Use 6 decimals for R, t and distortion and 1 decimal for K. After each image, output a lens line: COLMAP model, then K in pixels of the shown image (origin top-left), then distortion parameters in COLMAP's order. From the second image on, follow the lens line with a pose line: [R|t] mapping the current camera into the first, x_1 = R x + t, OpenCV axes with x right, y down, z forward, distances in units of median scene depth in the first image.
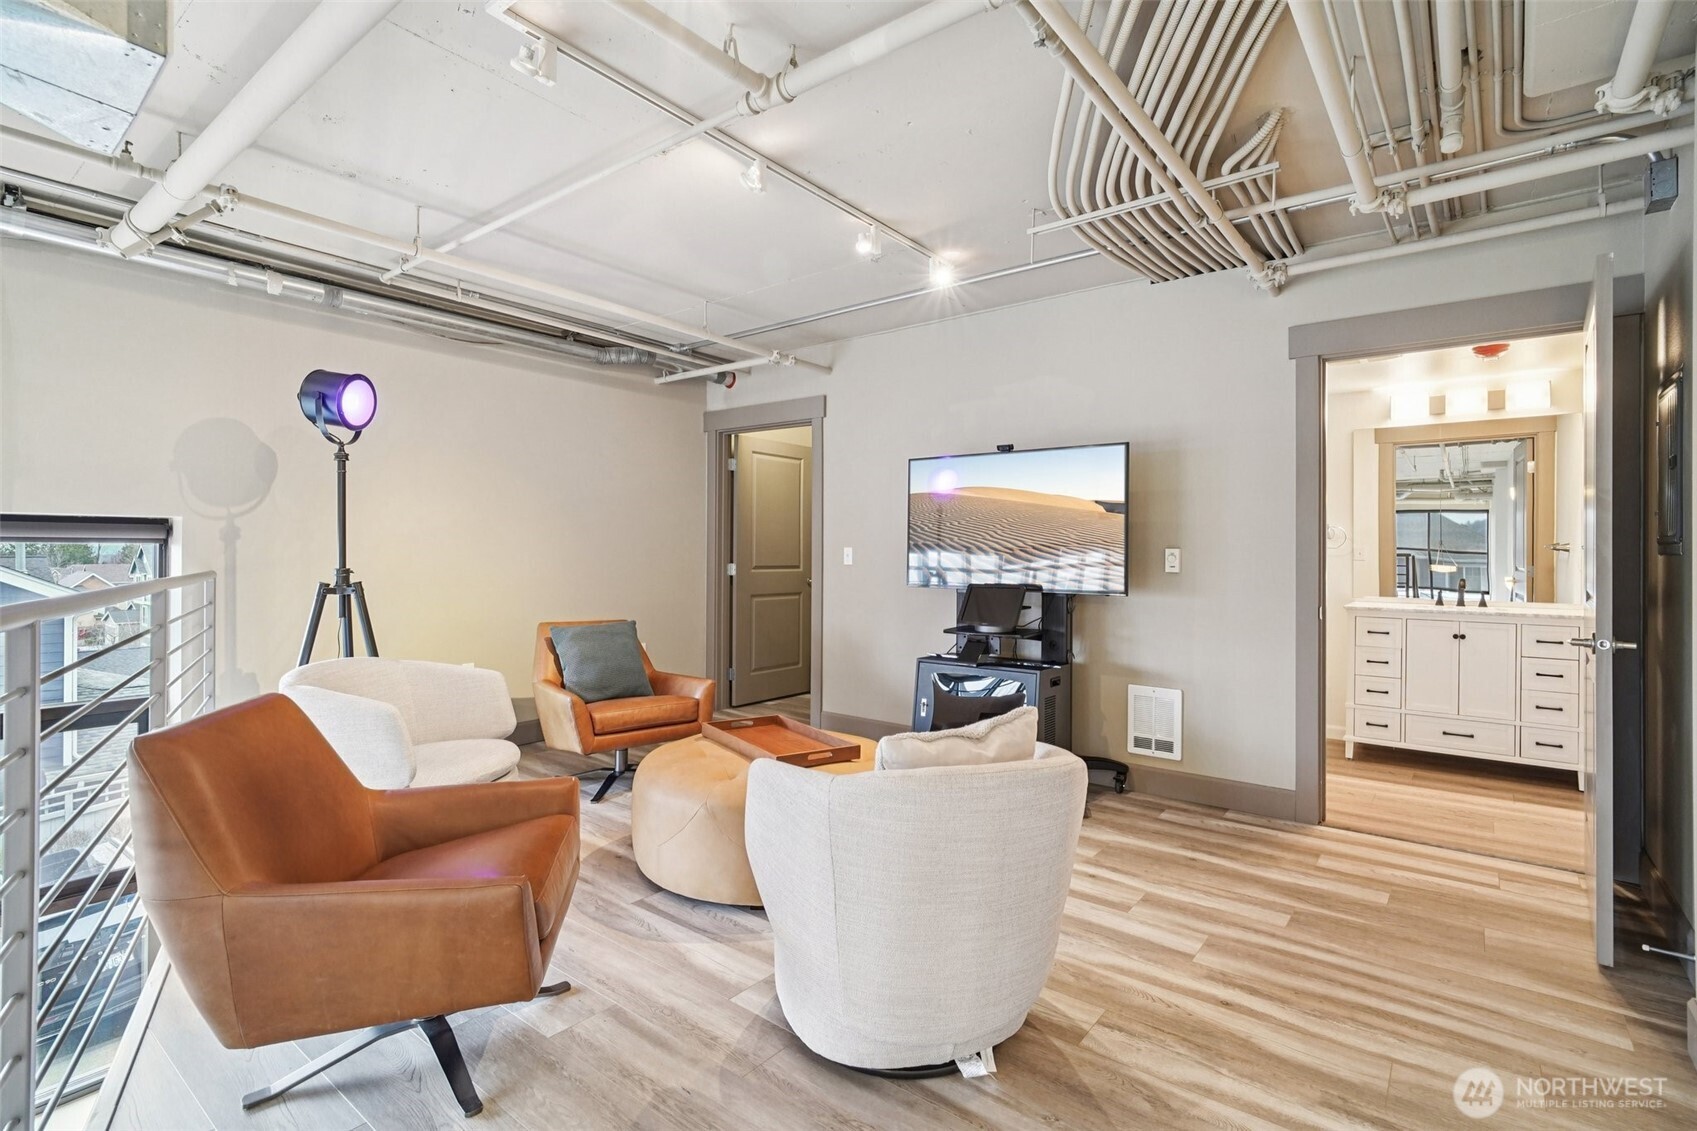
lens RADIAL K [[806.9, 0, 859.9], [0, 806.9, 555.0], [0, 0, 1]] dist [0.002370, 0.001052]
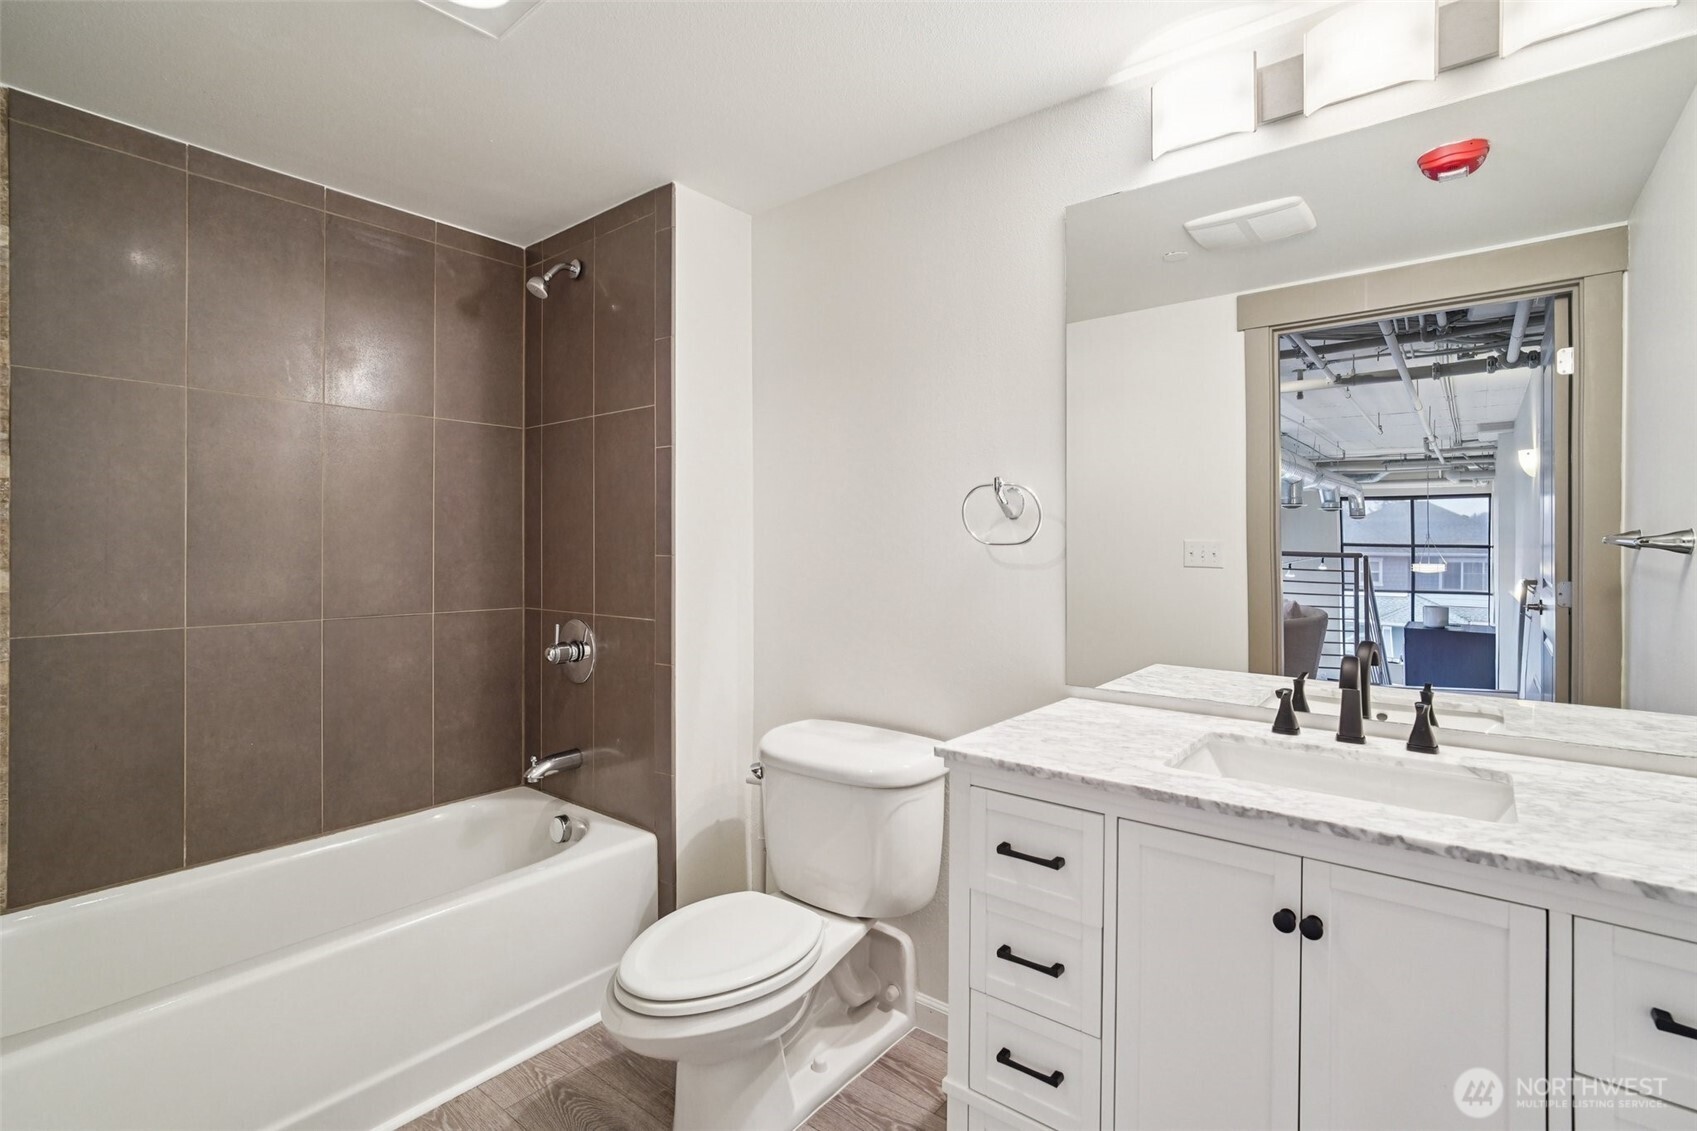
lens RADIAL K [[806.9, 0, 834.5], [0, 806.9, 560.0], [0, 0, 1]] dist [0.002370, 0.001052]
pose [[0.999685, -0.009712, -0.023144, 0.157270], [0.009890, 0.999923, 0.007549, -0.002389], [0.023069, -0.007775, 0.999704, 0.198044]]
